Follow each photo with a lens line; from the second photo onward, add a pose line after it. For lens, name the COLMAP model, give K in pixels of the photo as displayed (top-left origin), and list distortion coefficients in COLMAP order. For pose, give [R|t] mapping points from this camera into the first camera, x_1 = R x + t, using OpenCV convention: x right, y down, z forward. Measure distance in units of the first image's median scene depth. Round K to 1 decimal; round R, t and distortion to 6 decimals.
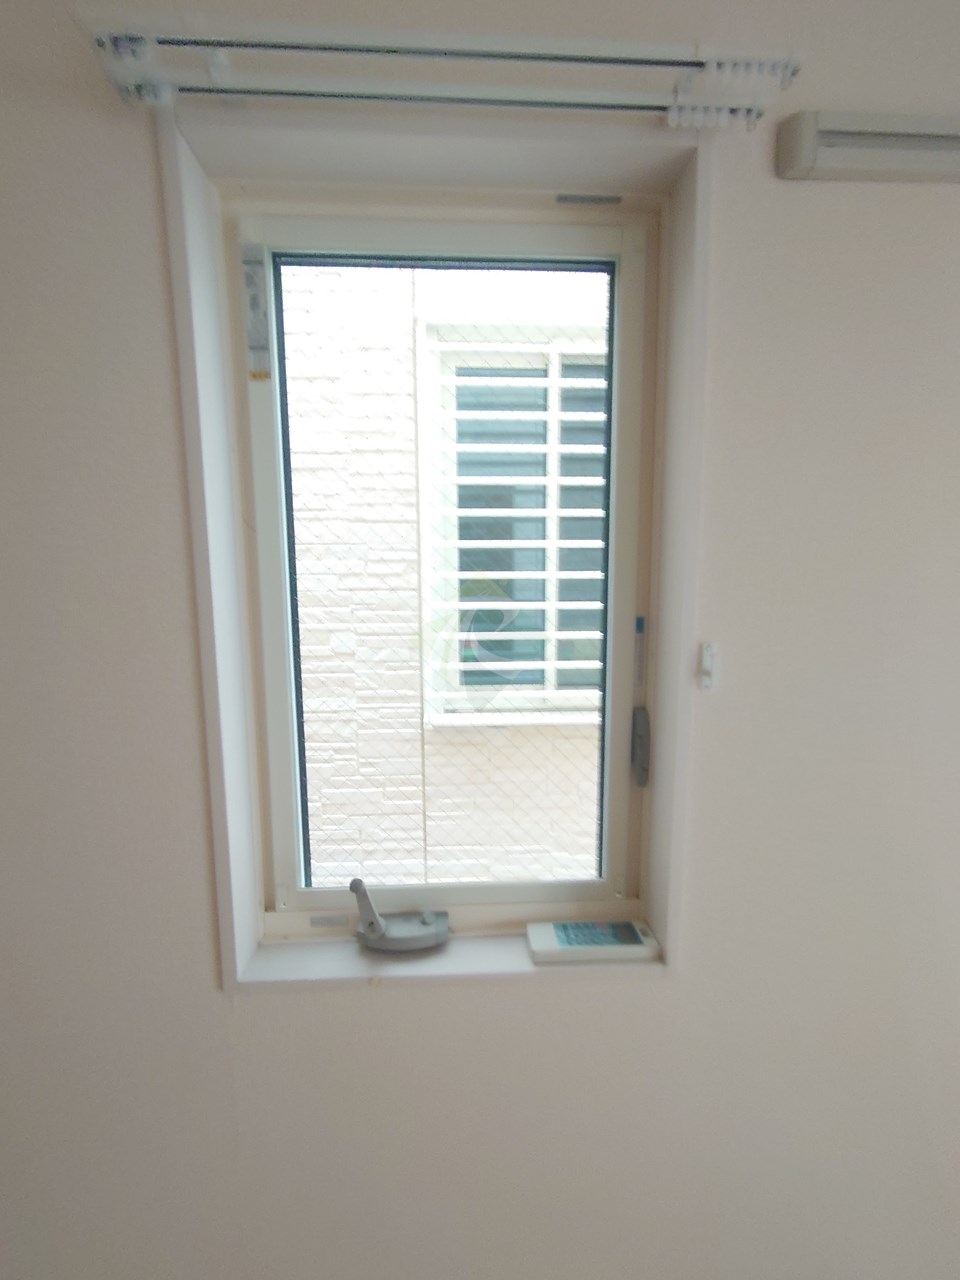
lens RADIAL K [[551.5, 0, 470.6], [0, 551.5, 637.1], [0, 0, 1]] dist [0.001178, -0.000366]
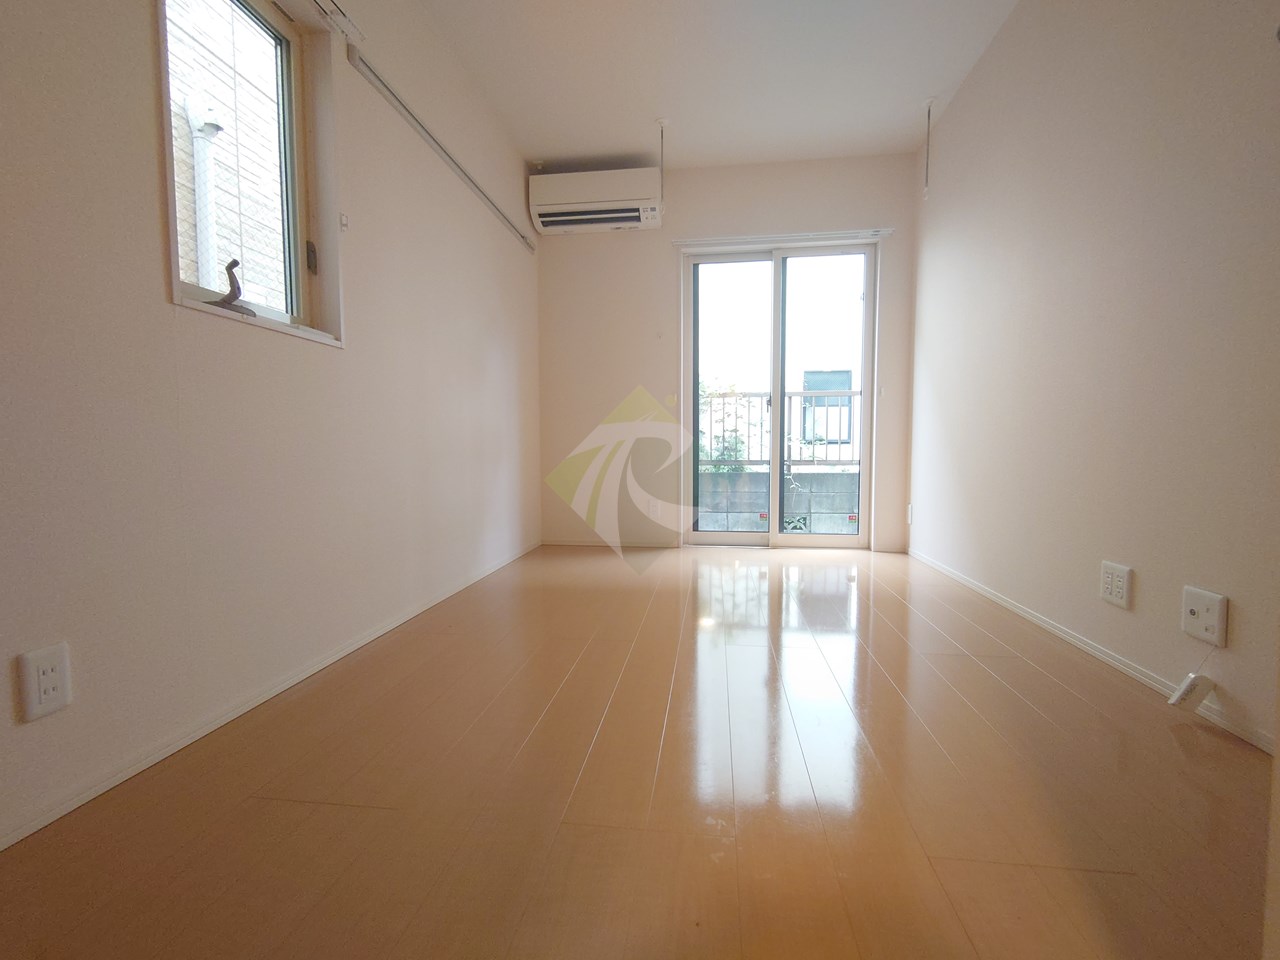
lens RADIAL K [[551.5, 0, 641.5], [0, 551.5, 484.4], [0, 0, 1]] dist [0.001178, -0.000366]
pose [[0.159099, -0.060870, 0.985384, -2.044061], [0.114419, 0.992509, 0.042836, 1.352446], [-0.980610, 0.105932, 0.164871, -0.728070]]
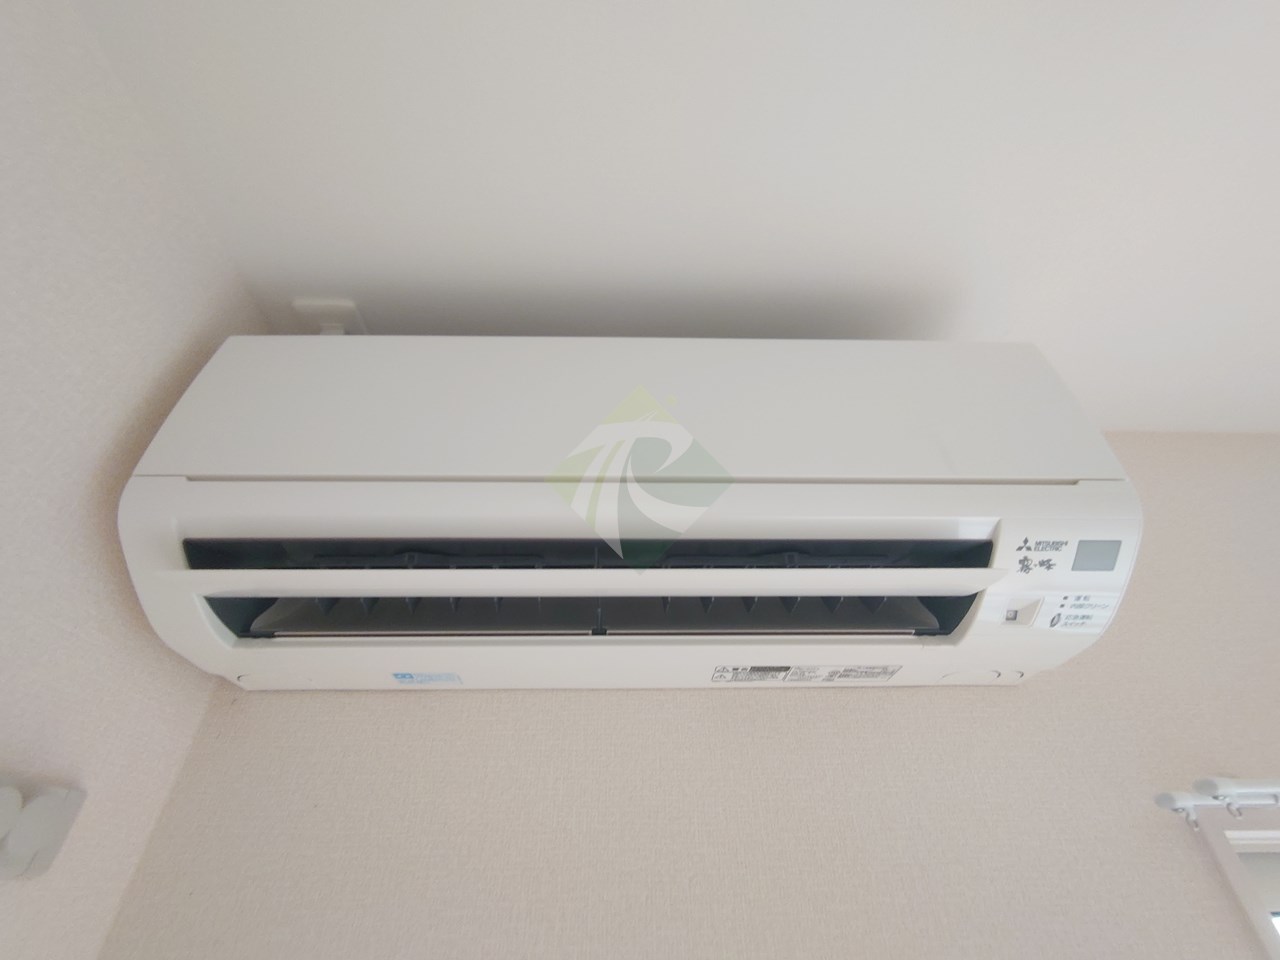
lens RADIAL K [[551.5, 0, 643.9], [0, 551.5, 486.4], [0, 0, 1]] dist [0.001178, -0.000366]
pose [[0.004605, 0.606645, 0.794959, 2.509115], [0.128678, 0.787999, -0.602079, -0.647253], [-0.991676, 0.105066, -0.074433, 0.313467]]
